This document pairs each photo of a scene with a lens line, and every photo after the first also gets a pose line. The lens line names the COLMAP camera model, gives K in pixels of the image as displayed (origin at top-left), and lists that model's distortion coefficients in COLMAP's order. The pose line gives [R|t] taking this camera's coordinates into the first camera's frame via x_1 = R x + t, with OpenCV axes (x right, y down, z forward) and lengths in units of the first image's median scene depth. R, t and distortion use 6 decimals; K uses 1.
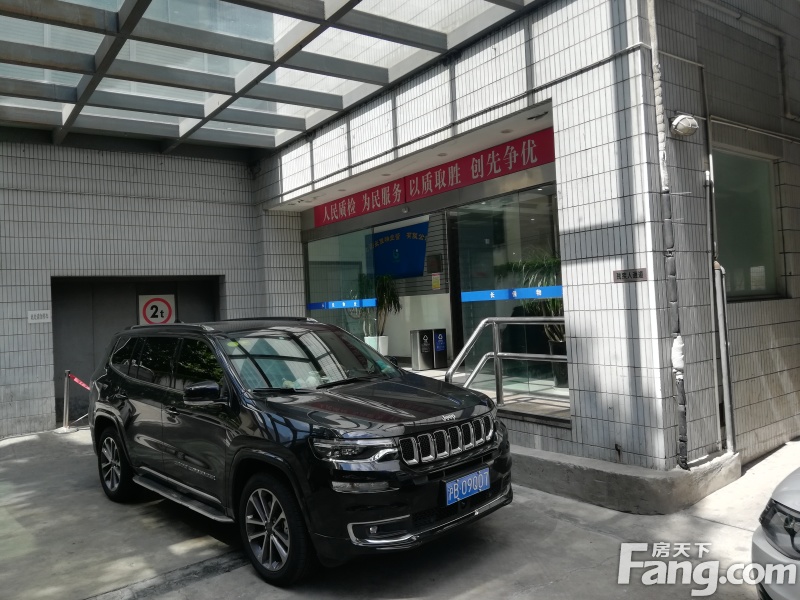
lens RADIAL K [[616.1, 0, 399.1], [0, 616.1, 298.4], [0, 0, 1]] dist [-0.009297, -0.009766]
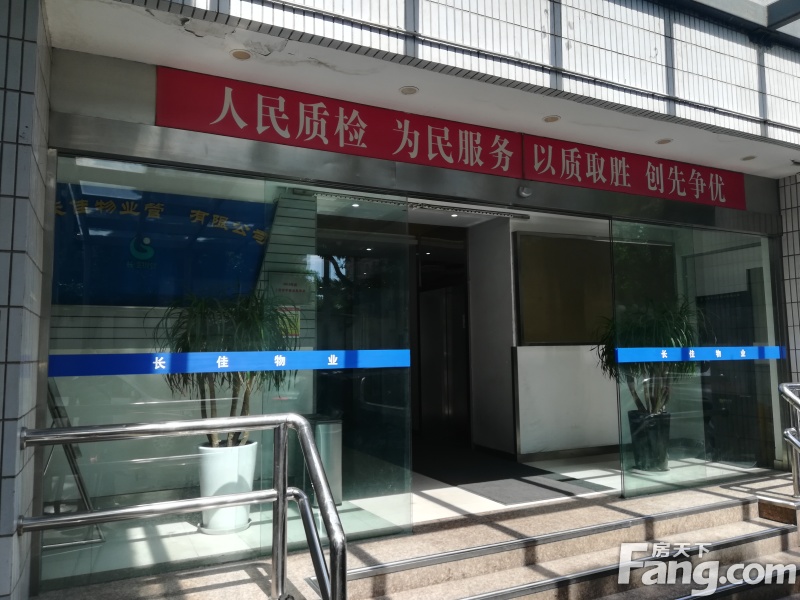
lens RADIAL K [[616.1, 0, 400.3], [0, 616.1, 301.1], [0, 0, 1]] dist [-0.009297, -0.009766]
pose [[0.192603, 0.146439, 0.970288, -0.619797], [-0.012665, 0.989091, -0.146763, 0.043099], [-0.981195, 0.015979, 0.192356, 1.168925]]
